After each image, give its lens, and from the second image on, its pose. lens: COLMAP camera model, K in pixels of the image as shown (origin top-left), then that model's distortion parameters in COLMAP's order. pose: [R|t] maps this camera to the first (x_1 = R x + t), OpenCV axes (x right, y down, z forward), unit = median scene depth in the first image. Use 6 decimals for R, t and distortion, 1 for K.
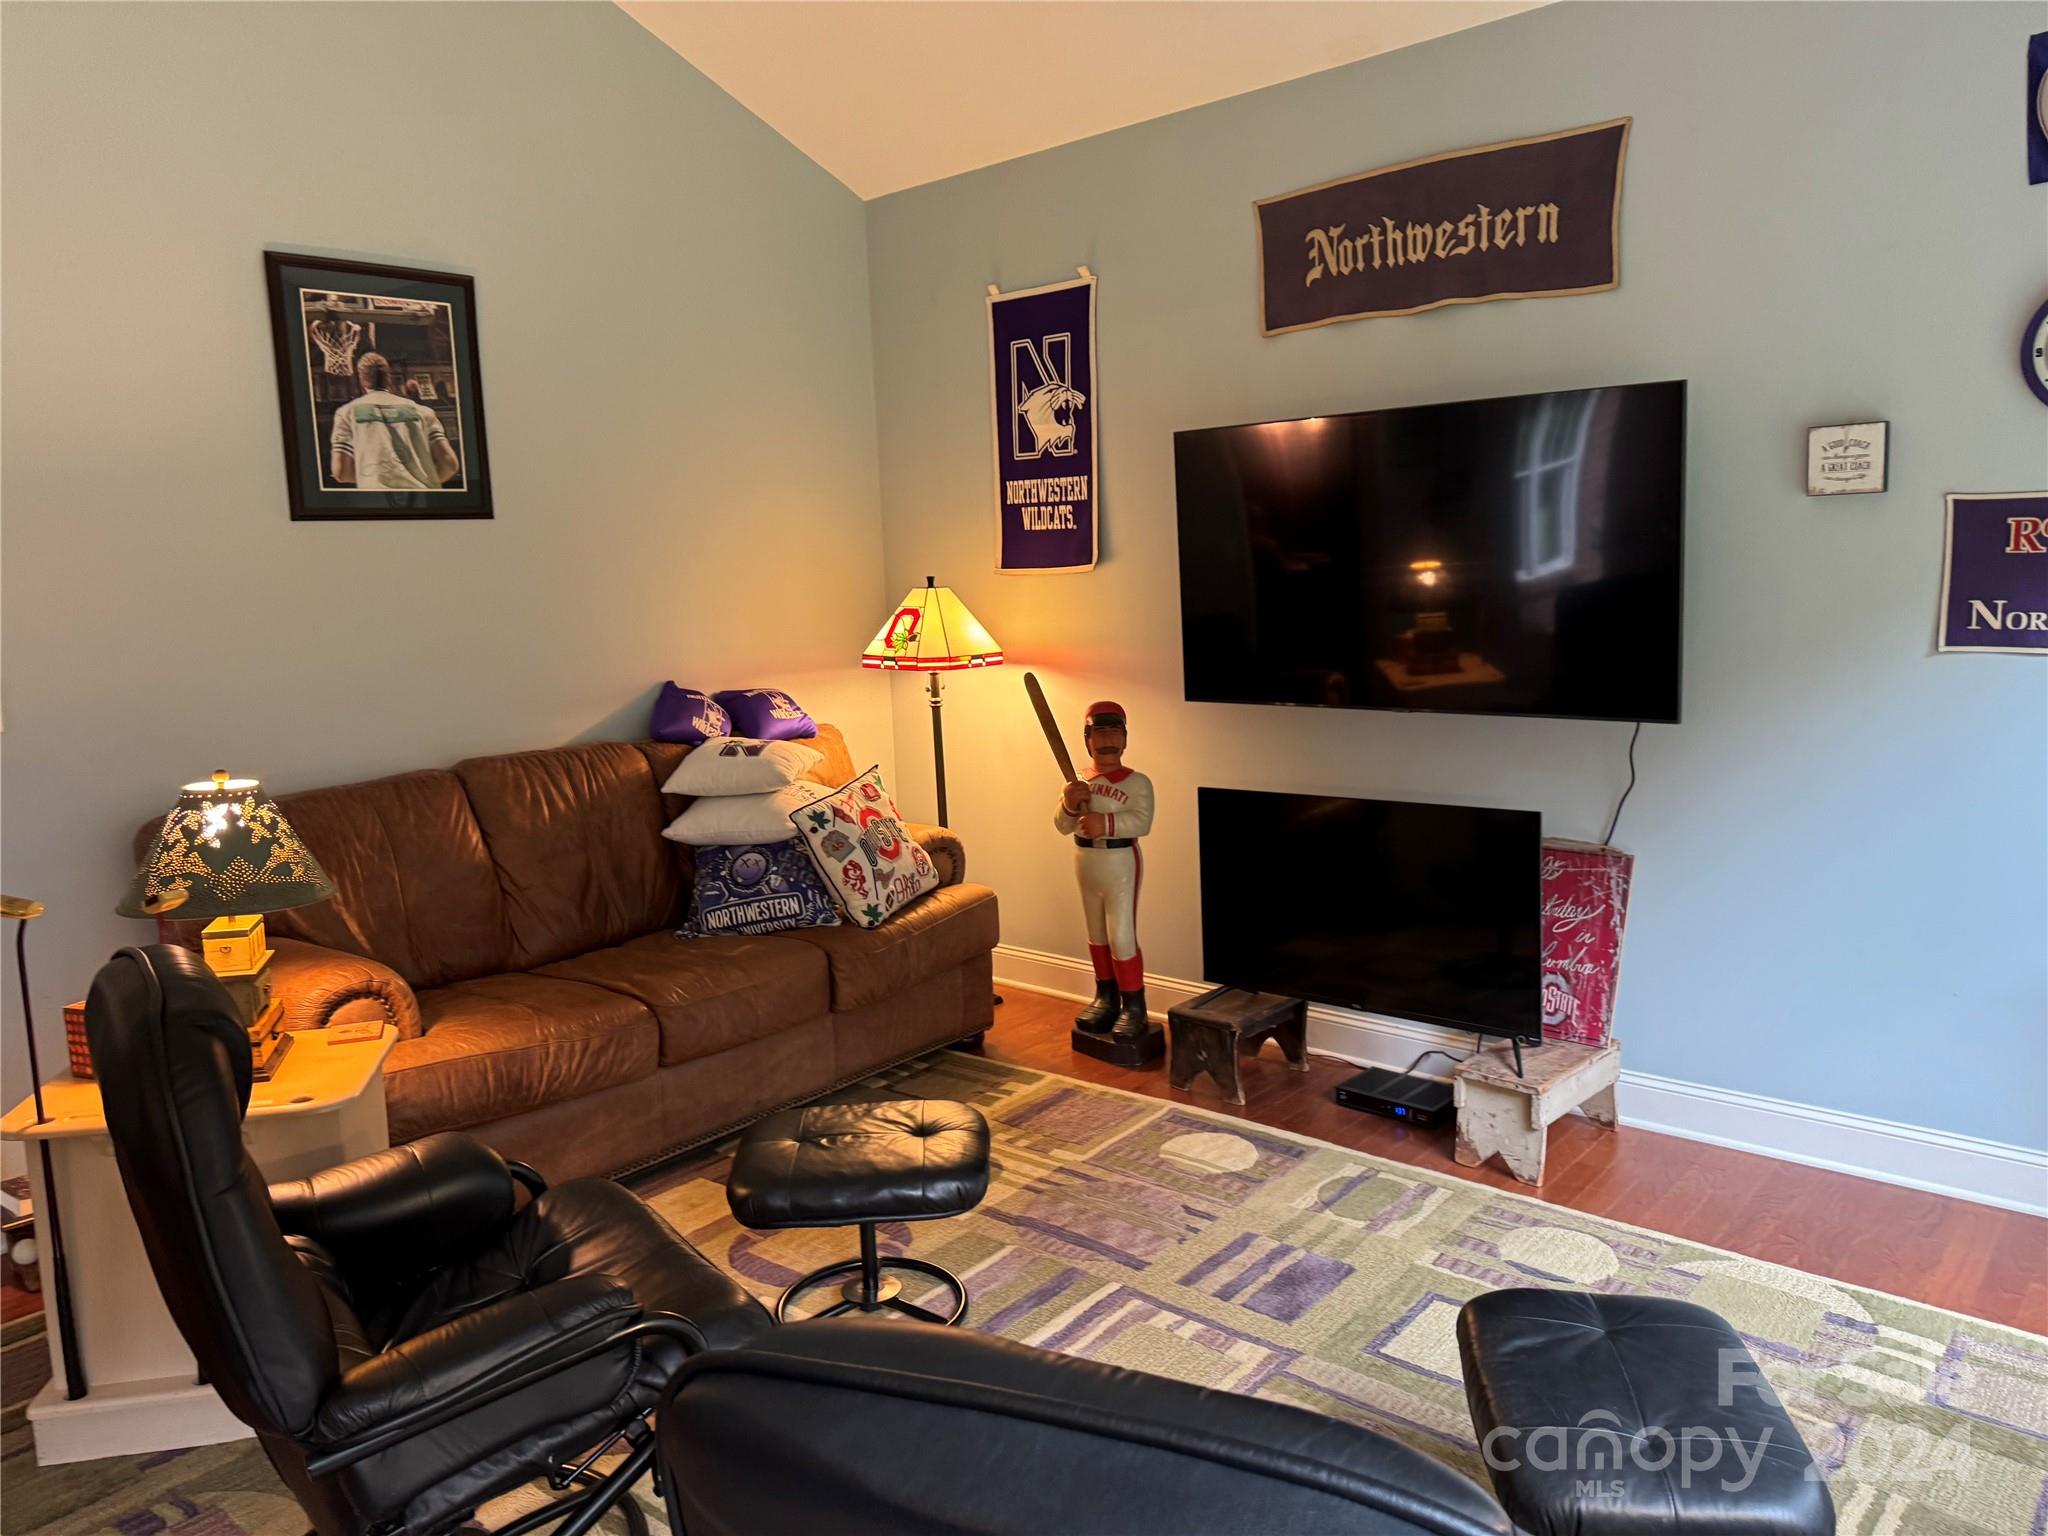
lens RADIAL K [[1452.5, 0, 1037.6], [0, 1452.5, 814.8], [0, 0, 1]] dist [0.052827, -0.068107]
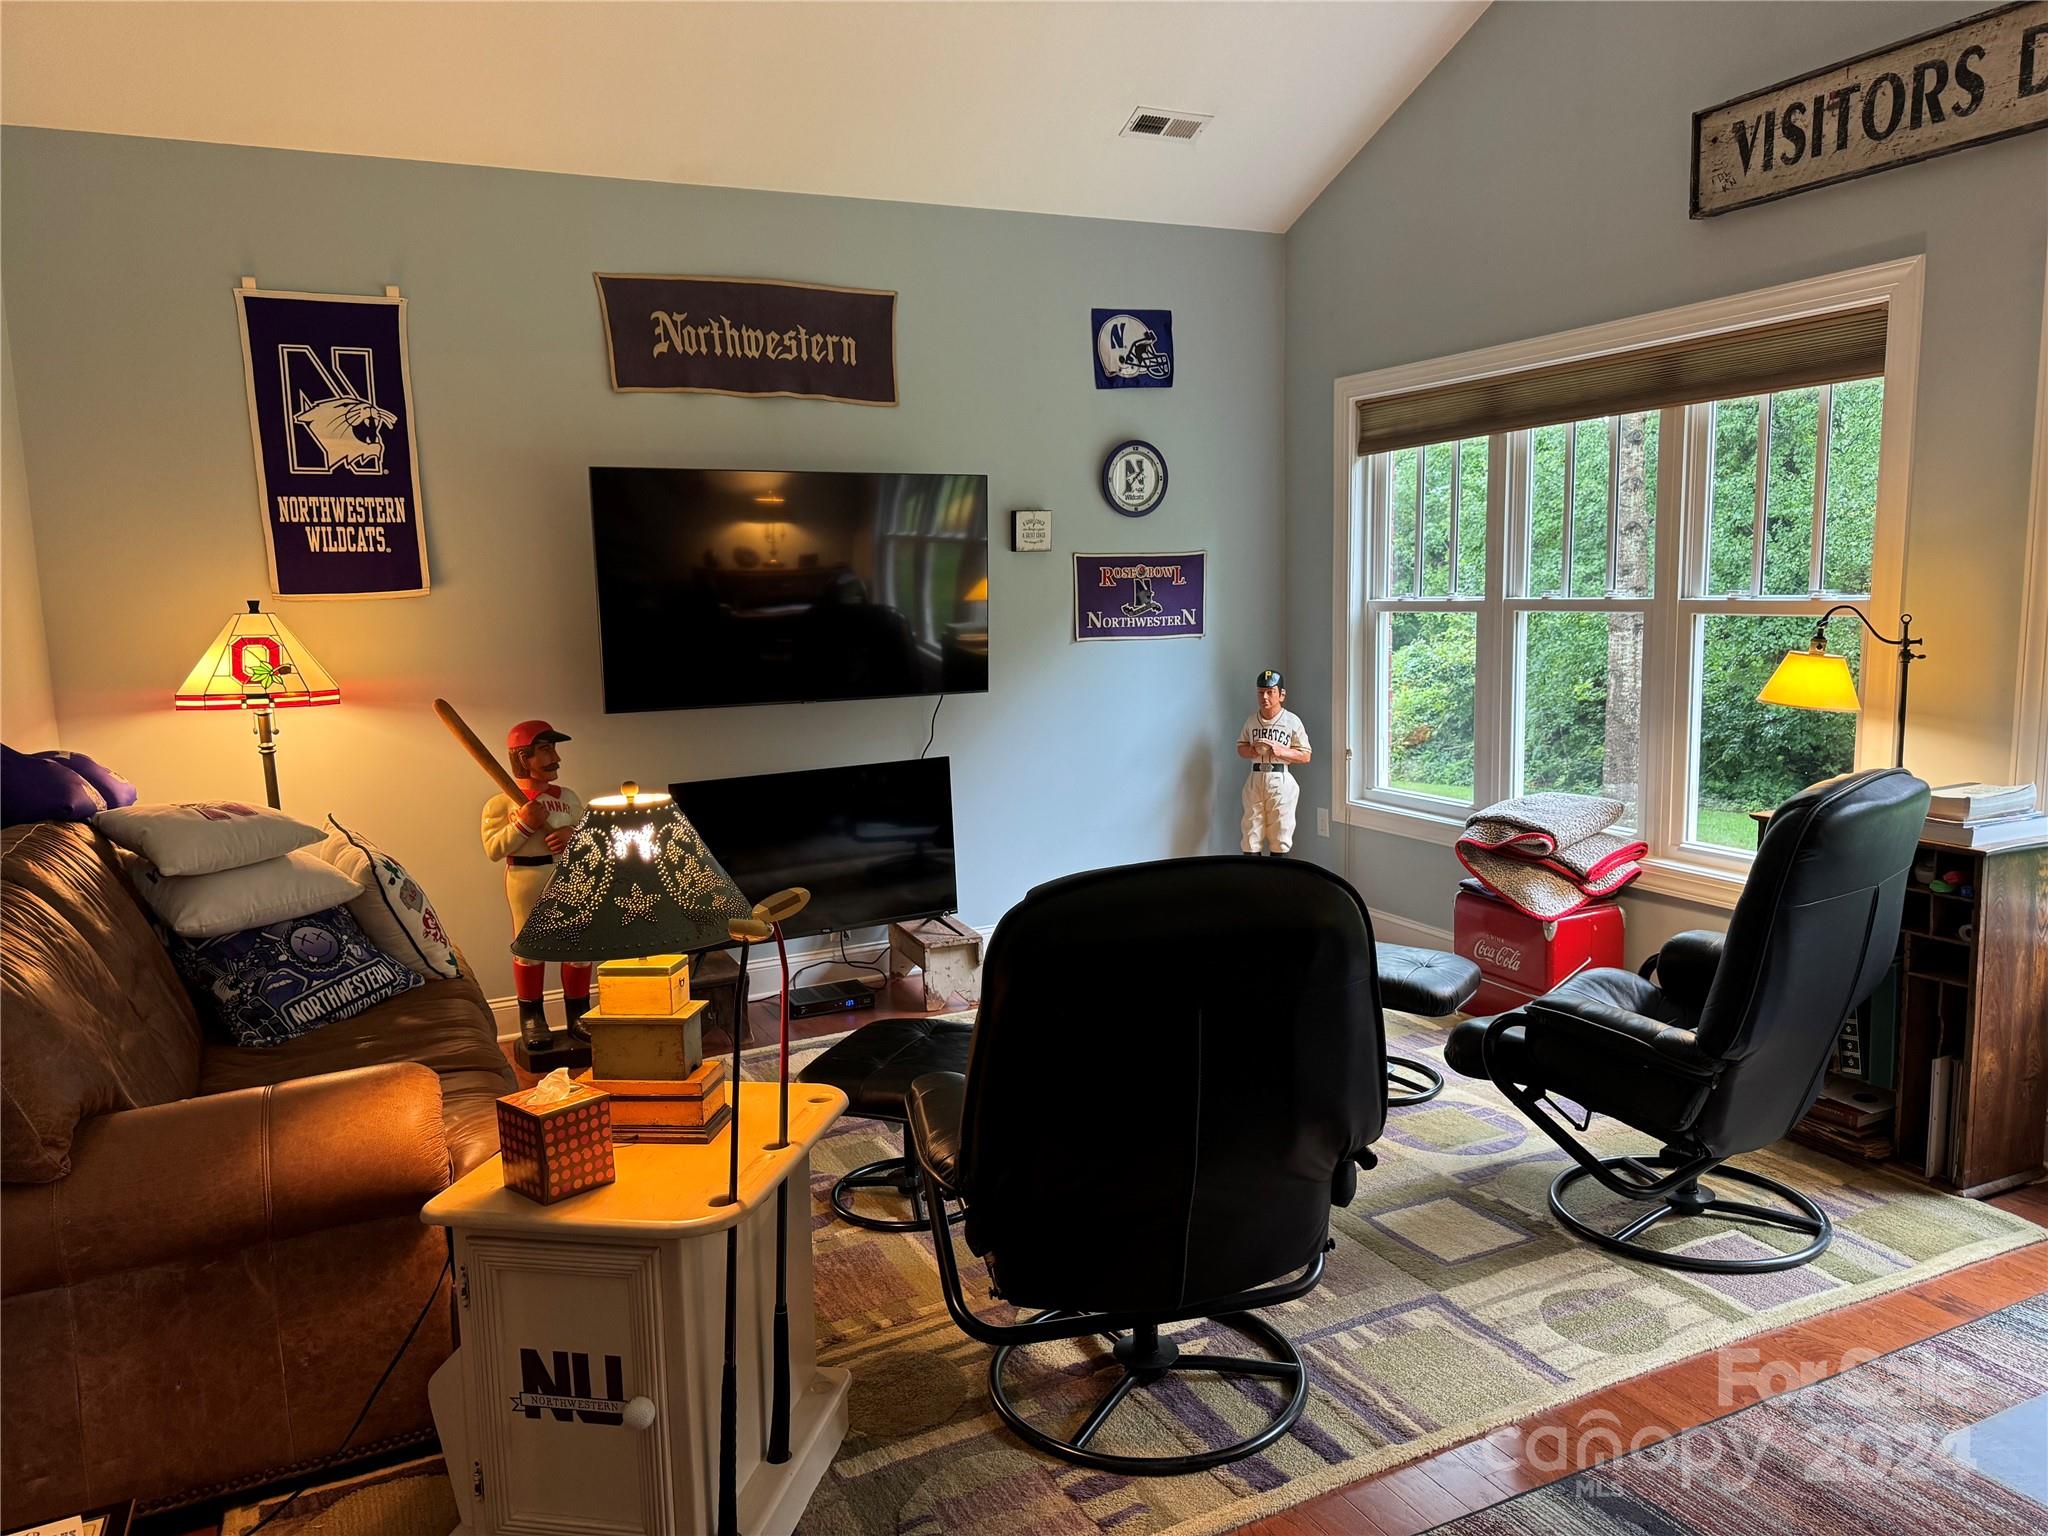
lens RADIAL K [[1452.5, 0, 1070.7], [0, 1452.5, 770.6], [0, 0, 1]] dist [0.052827, -0.068107]
pose [[0.379772, -0.095840, 0.920102, -0.722269], [0.170867, 0.984773, 0.032051, -0.011860], [-0.909163, 0.145044, 0.390365, 0.254705]]
